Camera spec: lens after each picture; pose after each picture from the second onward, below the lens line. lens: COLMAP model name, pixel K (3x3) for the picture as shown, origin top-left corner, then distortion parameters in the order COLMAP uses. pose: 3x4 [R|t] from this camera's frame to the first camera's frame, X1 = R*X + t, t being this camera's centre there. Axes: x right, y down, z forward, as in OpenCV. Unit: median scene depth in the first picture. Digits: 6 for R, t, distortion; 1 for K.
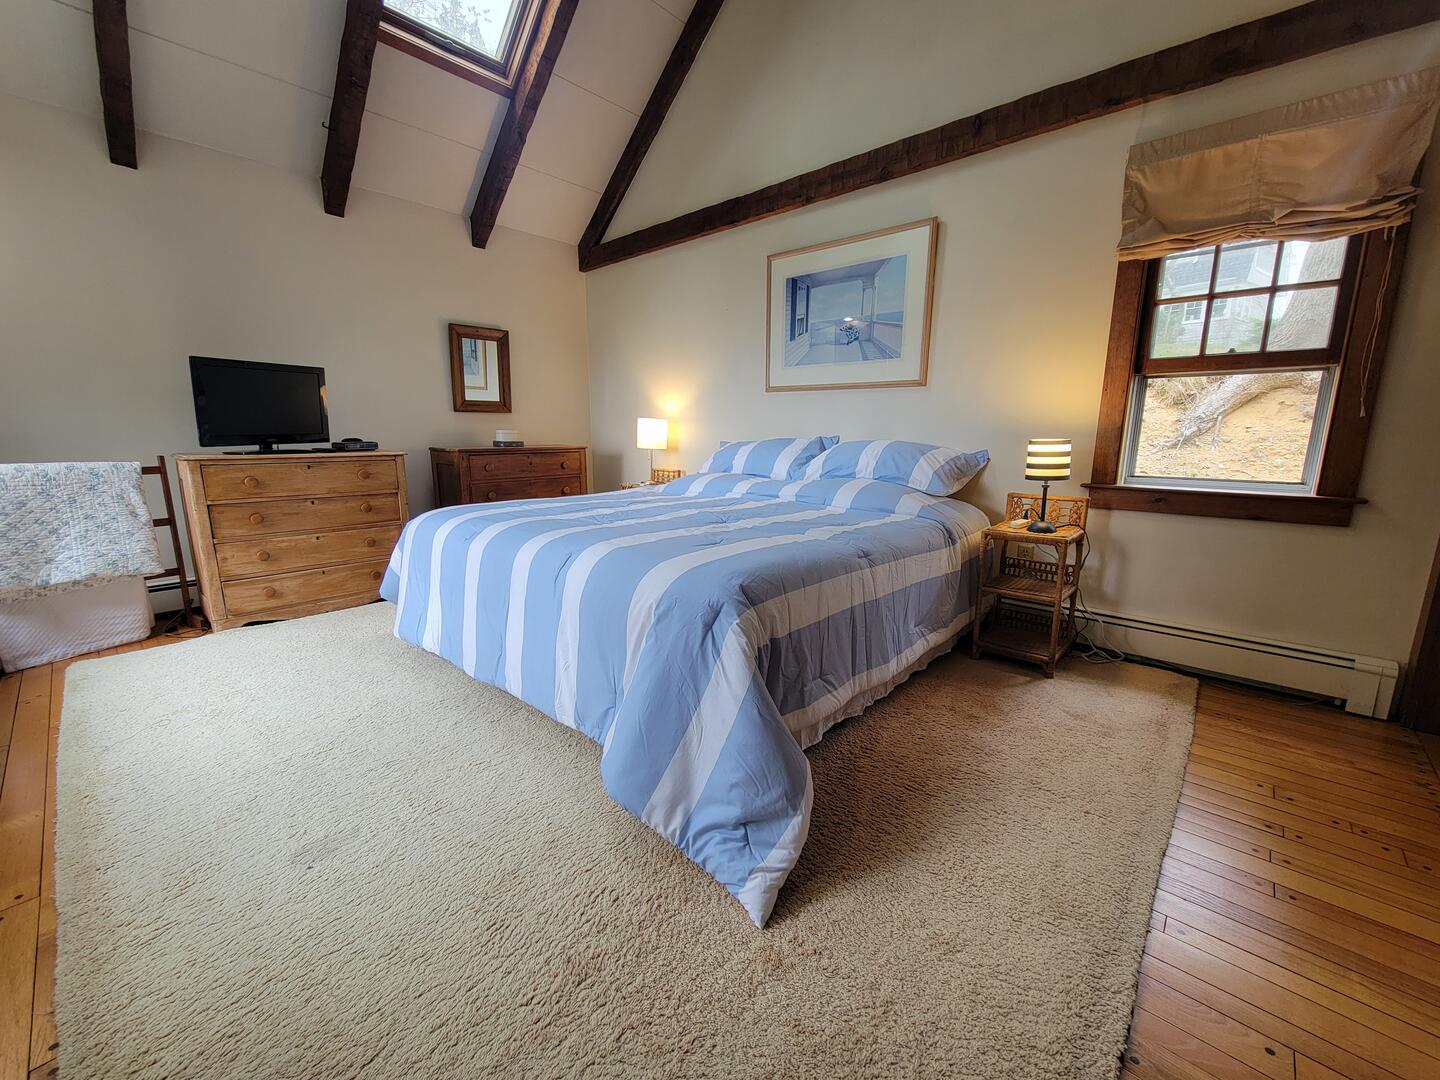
lens RADIAL K [[587.7, 0, 718.8], [0, 587.7, 540.1], [0, 0, 1]] dist [0.004542, -0.000931]
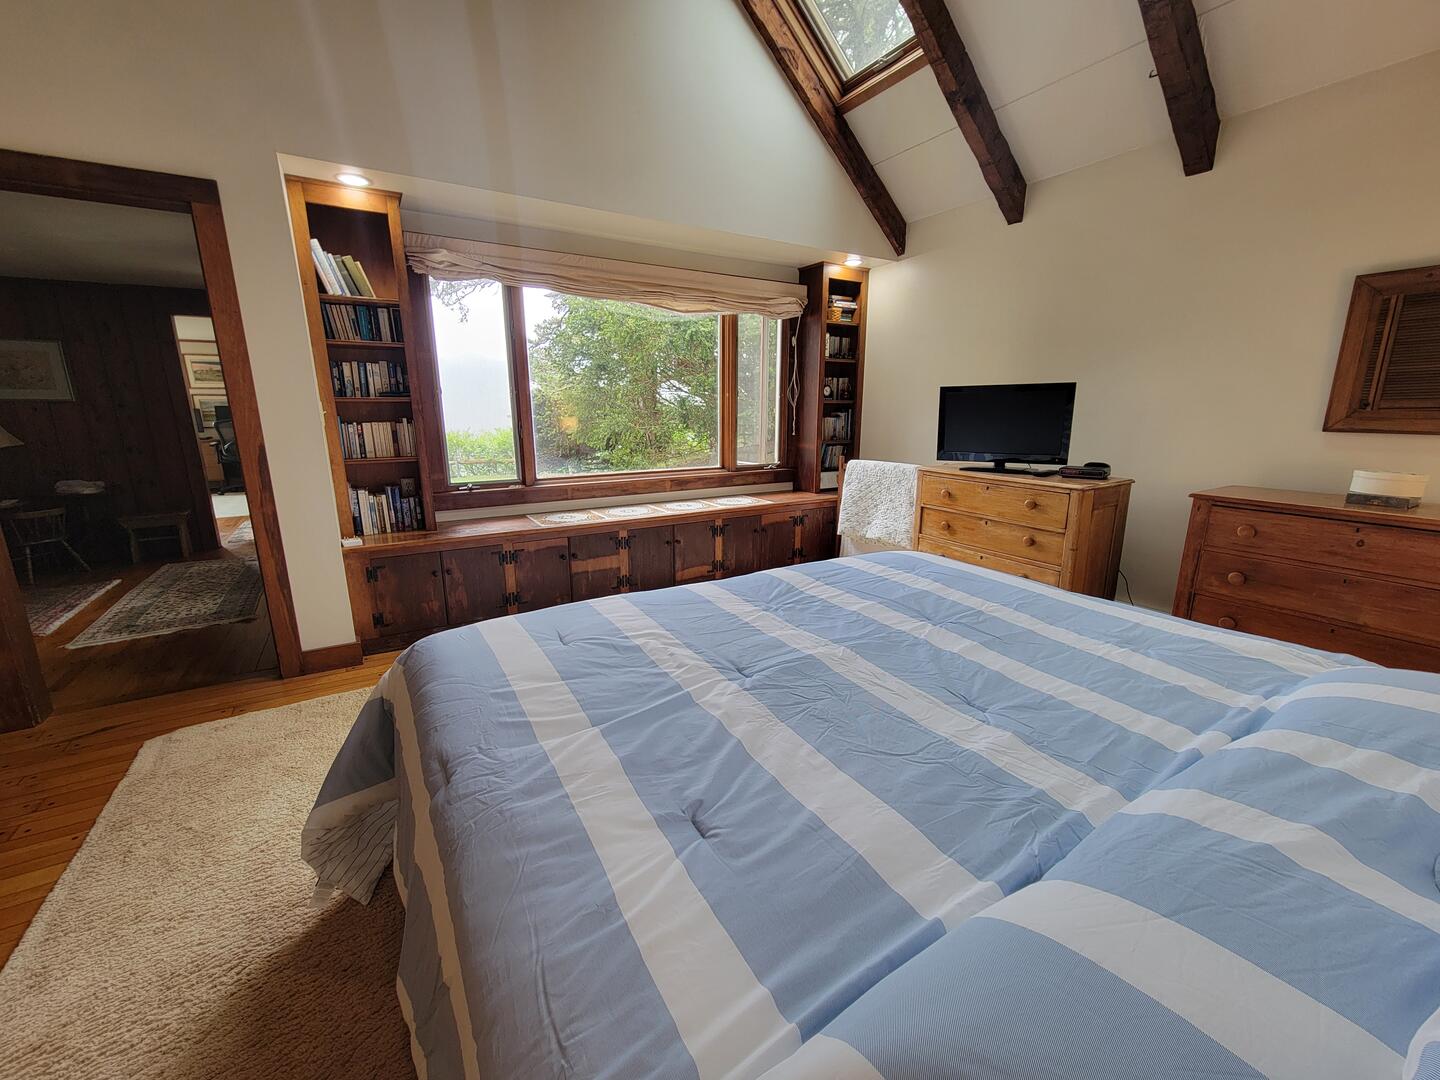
lens RADIAL K [[587.7, 0, 720.4], [0, 587.7, 539.0], [0, 0, 1]] dist [0.004542, -0.000931]
pose [[-0.286391, 0.211271, -0.934529, 0.380034], [-0.178868, 0.946448, 0.268781, -0.220398], [0.941268, 0.244134, -0.233265, 0.786114]]
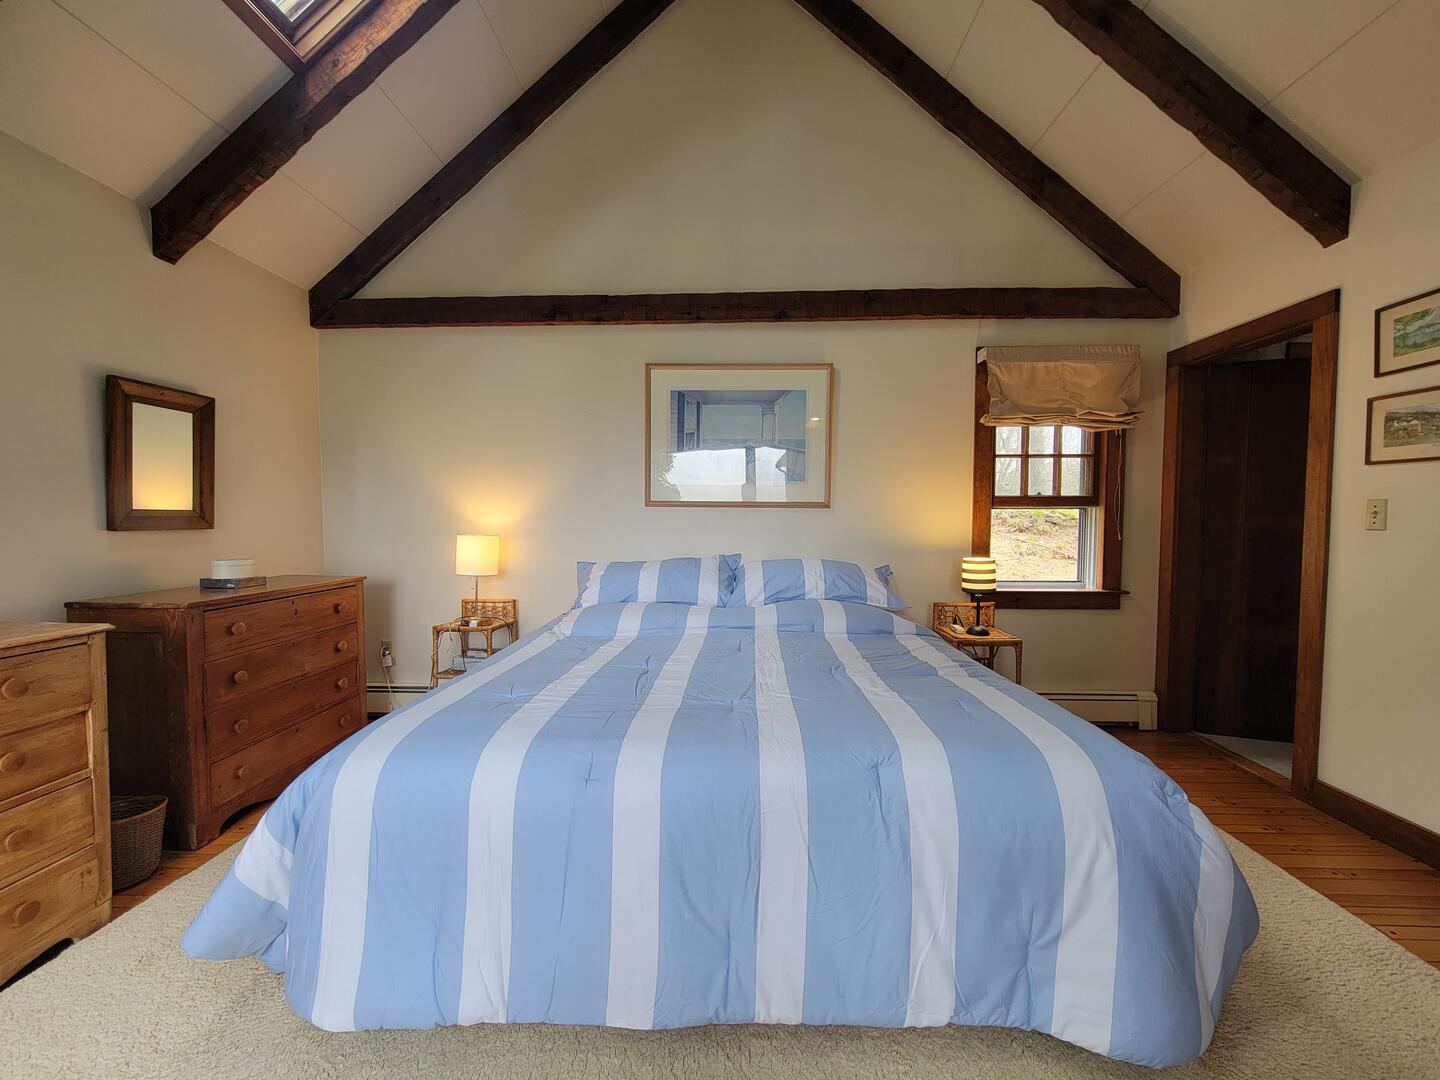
lens RADIAL K [[587.7, 0, 717.5], [0, 587.7, 542.6], [0, 0, 1]] dist [0.004542, -0.000931]
pose [[0.763689, -0.028659, 0.644948, -0.487880], [0.122502, 0.987297, -0.101184, -0.110578], [-0.633856, 0.156281, 0.757498, 0.307444]]
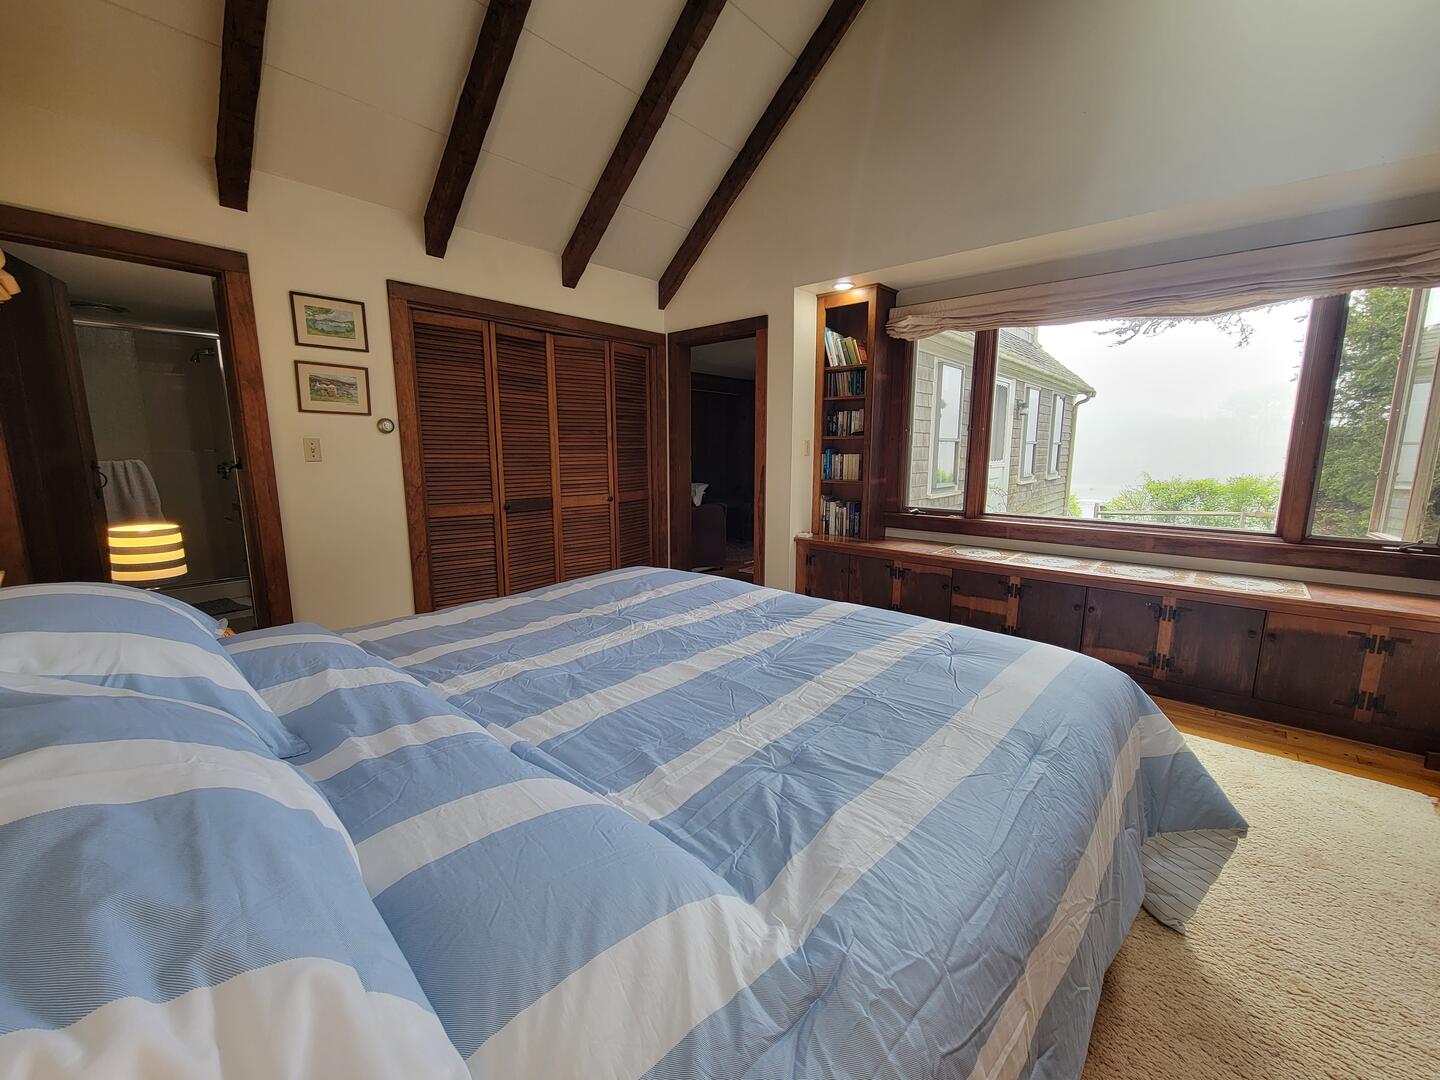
lens RADIAL K [[587.7, 0, 713.4], [0, 587.7, 538.4], [0, 0, 1]] dist [0.004542, -0.000931]
pose [[-0.999914, 0.001001, -0.013086, -0.078281], [-0.003482, 0.941120, 0.338055, -0.304941], [0.012654, 0.338072, -0.941035, 1.270113]]
